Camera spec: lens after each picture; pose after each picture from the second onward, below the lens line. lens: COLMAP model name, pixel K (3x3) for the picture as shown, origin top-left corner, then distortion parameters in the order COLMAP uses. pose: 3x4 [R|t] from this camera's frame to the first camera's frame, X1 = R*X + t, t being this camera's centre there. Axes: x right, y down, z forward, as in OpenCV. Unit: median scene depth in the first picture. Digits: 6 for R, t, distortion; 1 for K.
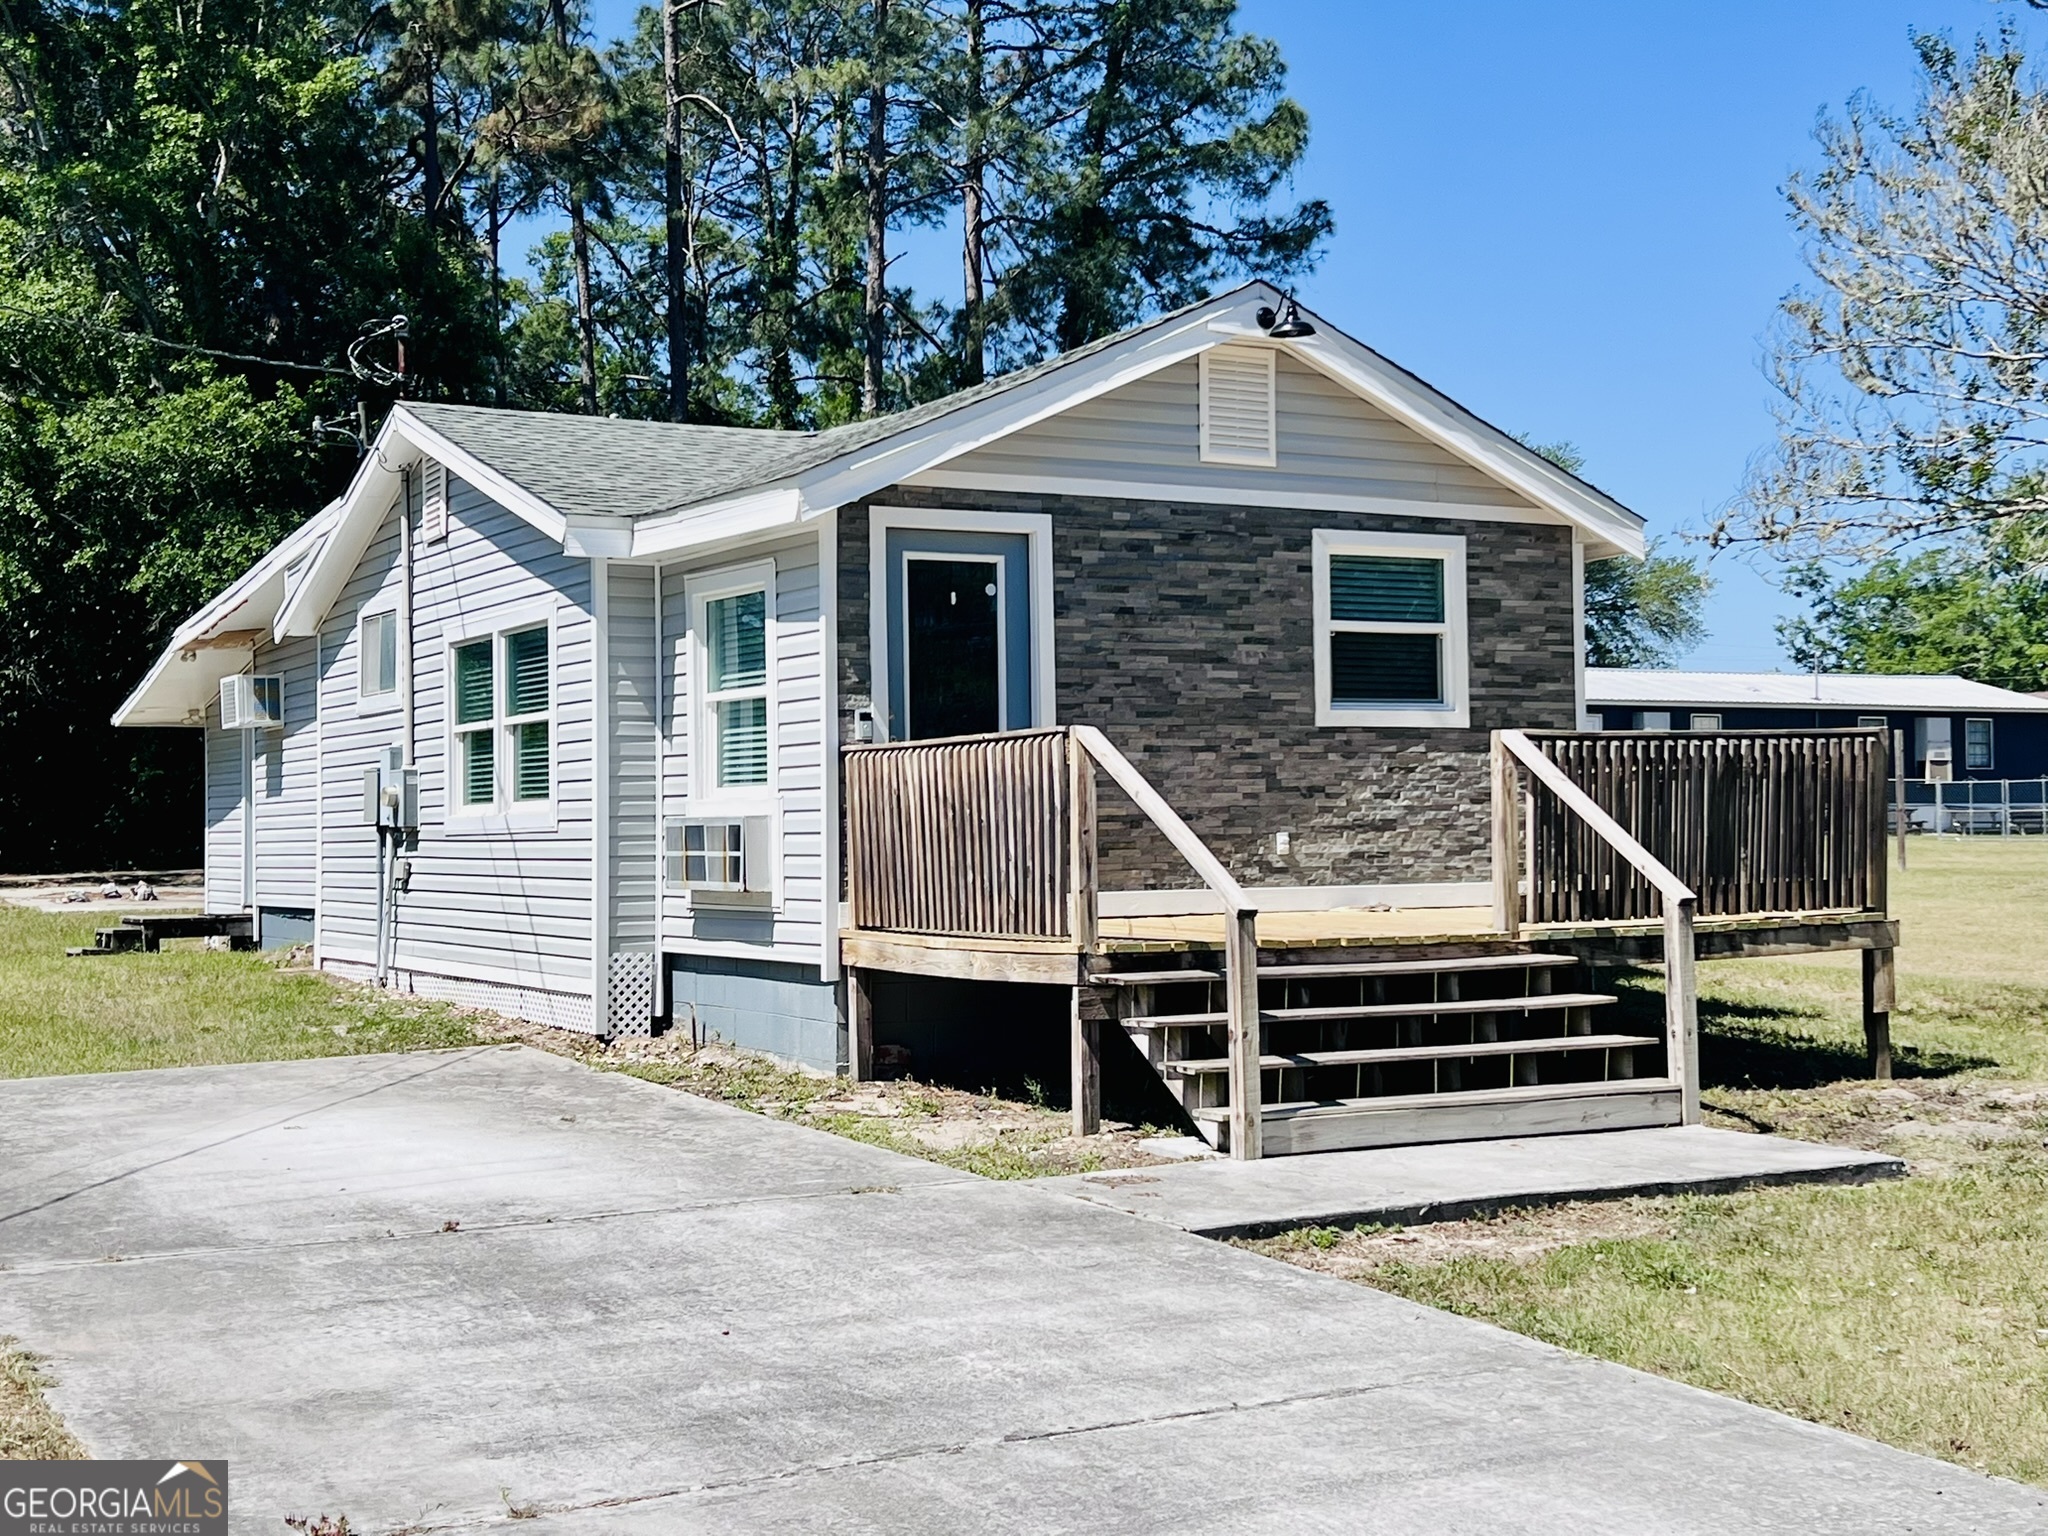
lens RADIAL K [[2619.6, 0, 1024.5], [0, 2619.6, 769.6], [0, 0, 1]] dist [0.125360, 0.000000]
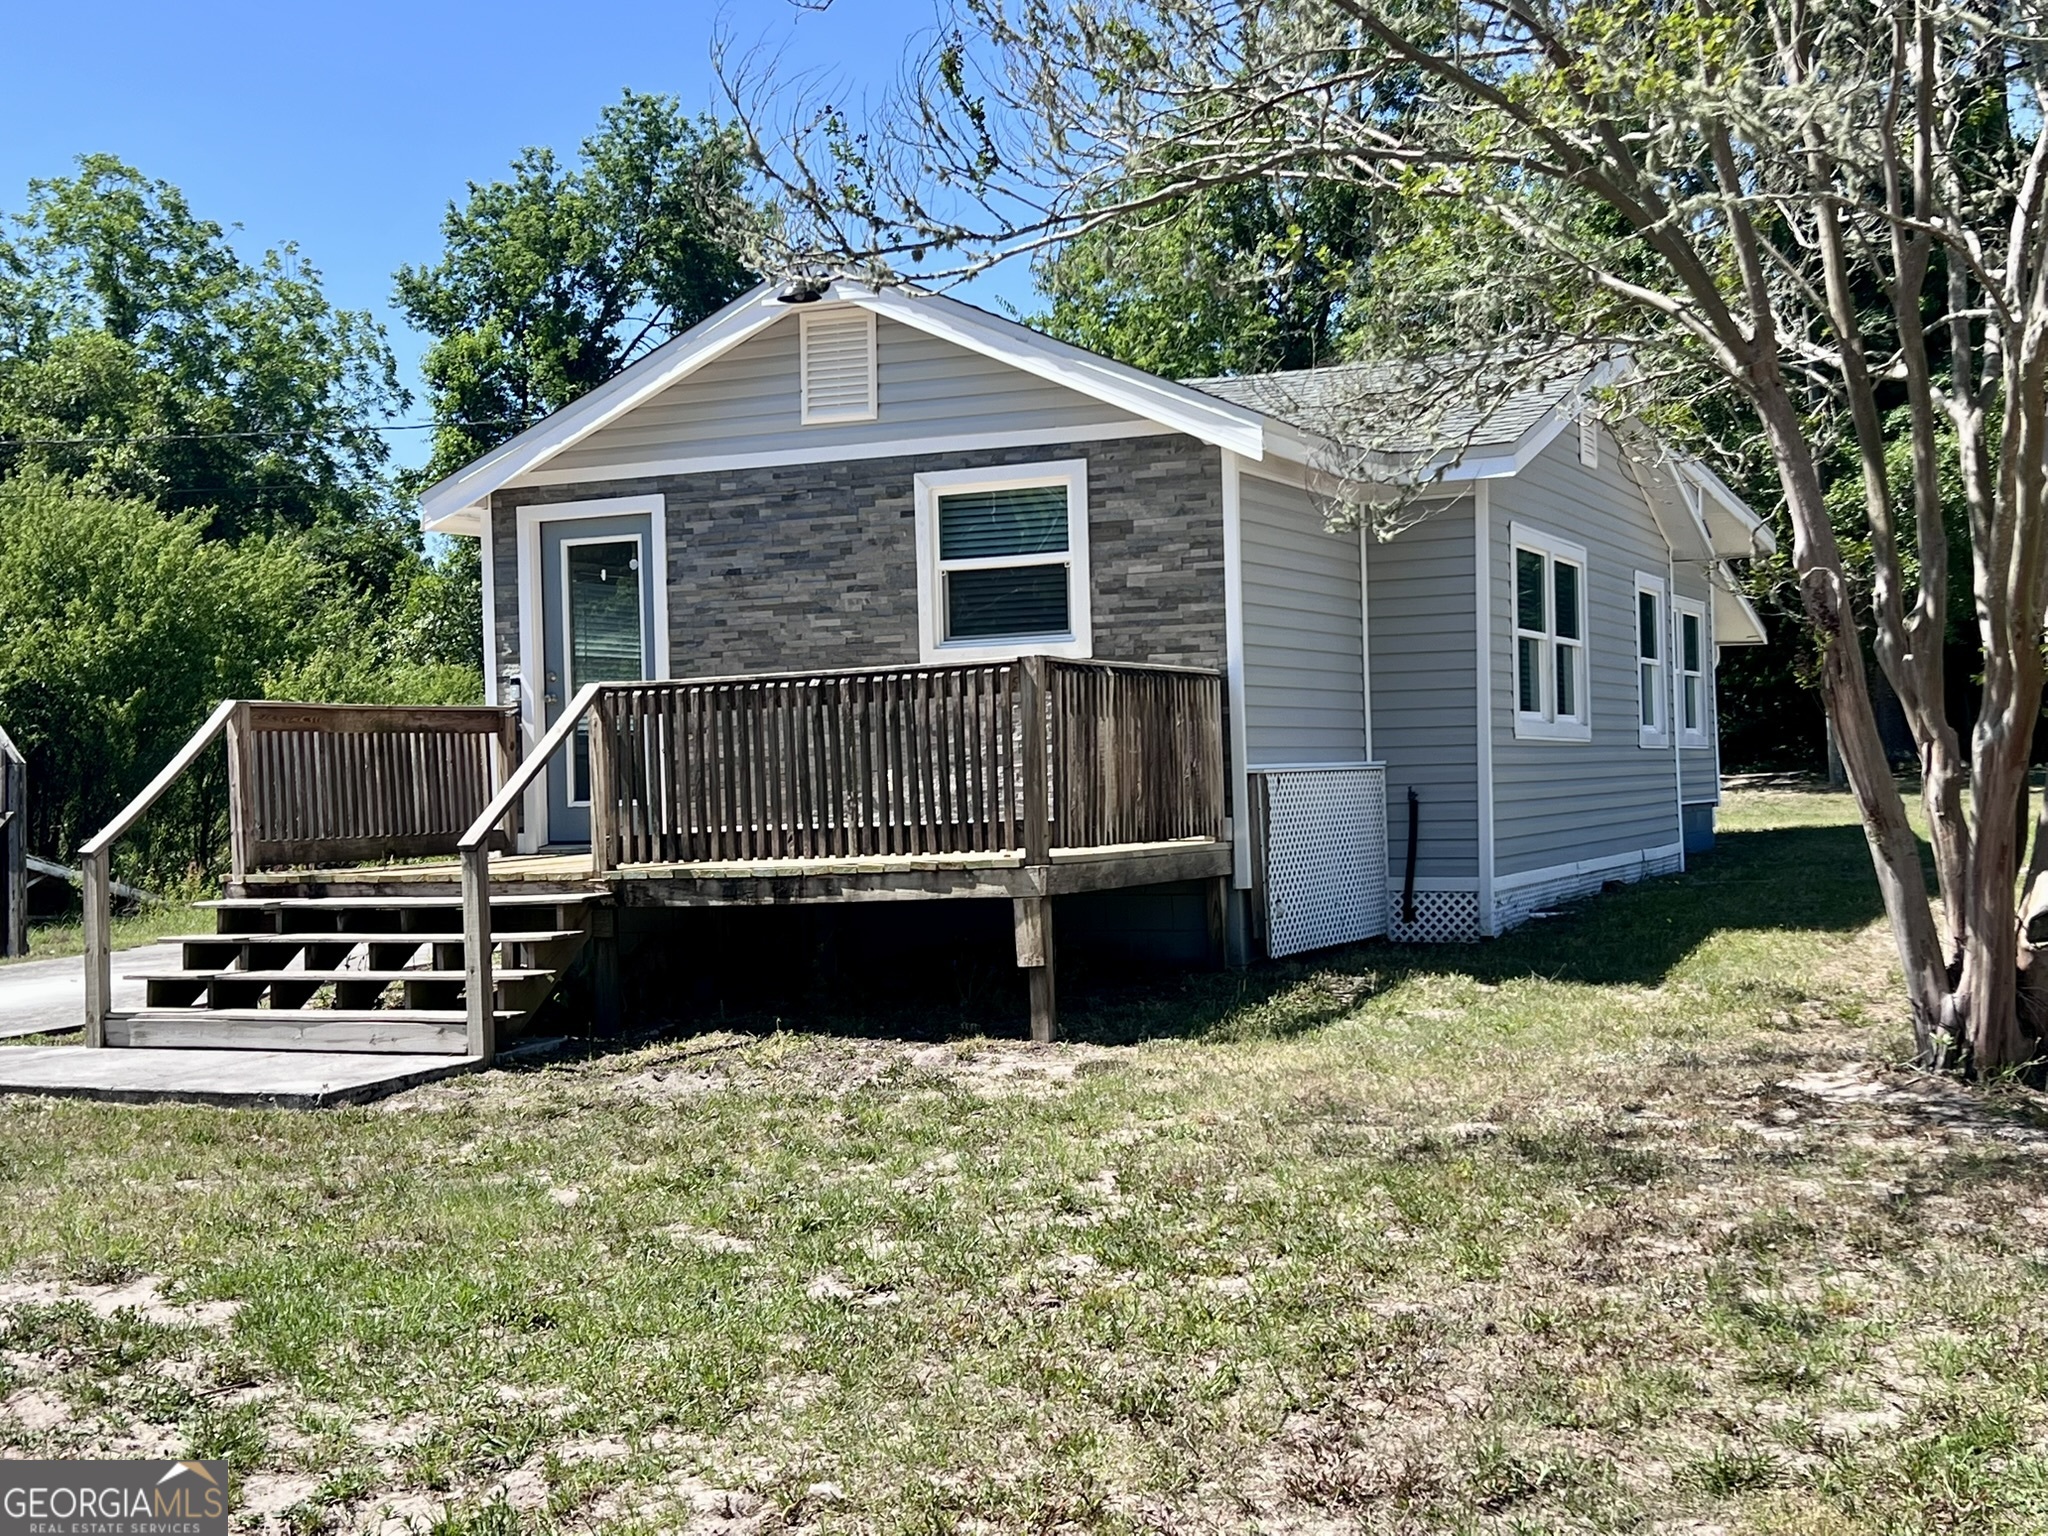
lens RADIAL K [[2539.7, 0, 1028.5], [0, 2539.7, 766.5], [0, 0, 1]] dist [0.129572, 0.000000]
pose [[0.598205, -0.006816, -0.801314, 0.945163], [0.040988, 0.998915, 0.022102, 0.002615], [0.800294, -0.046065, 0.597835, 0.440590]]
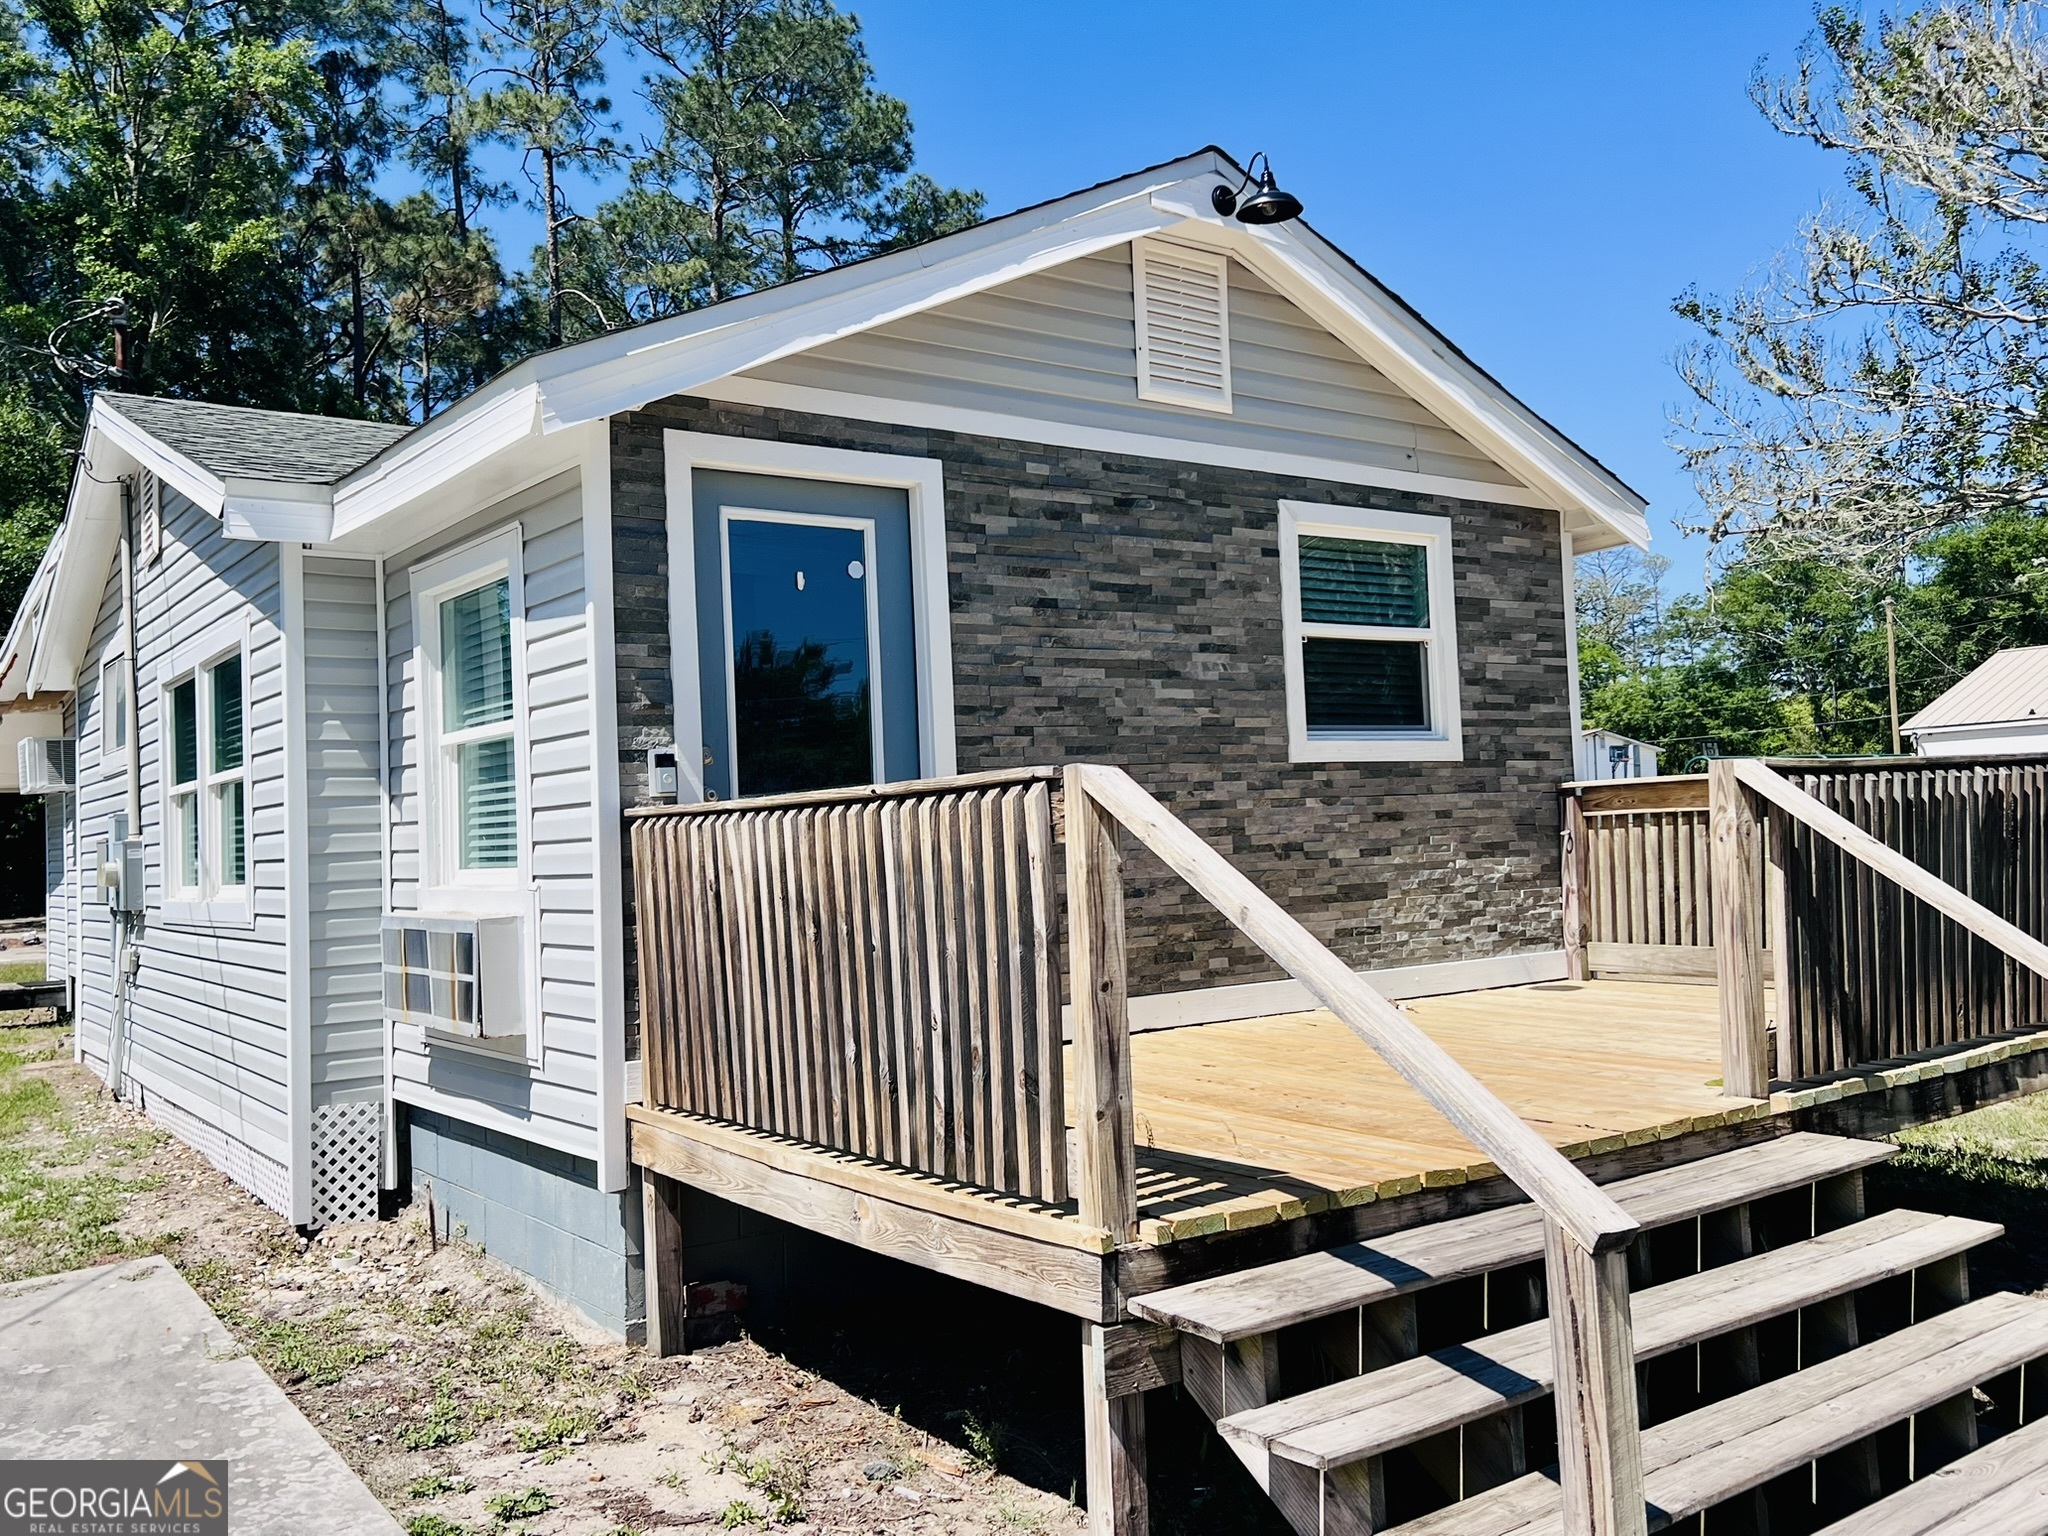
lens RADIAL K [[1679.3, 0, 1017.5], [0, 1679.3, 774.2], [0, 0, 1]] dist [0.068403, -0.005068]
pose [[0.993619, -0.021979, 0.110628, -0.019486], [0.023730, 0.999613, -0.014535, -0.008224], [-0.110265, 0.017067, 0.993756, 0.538162]]
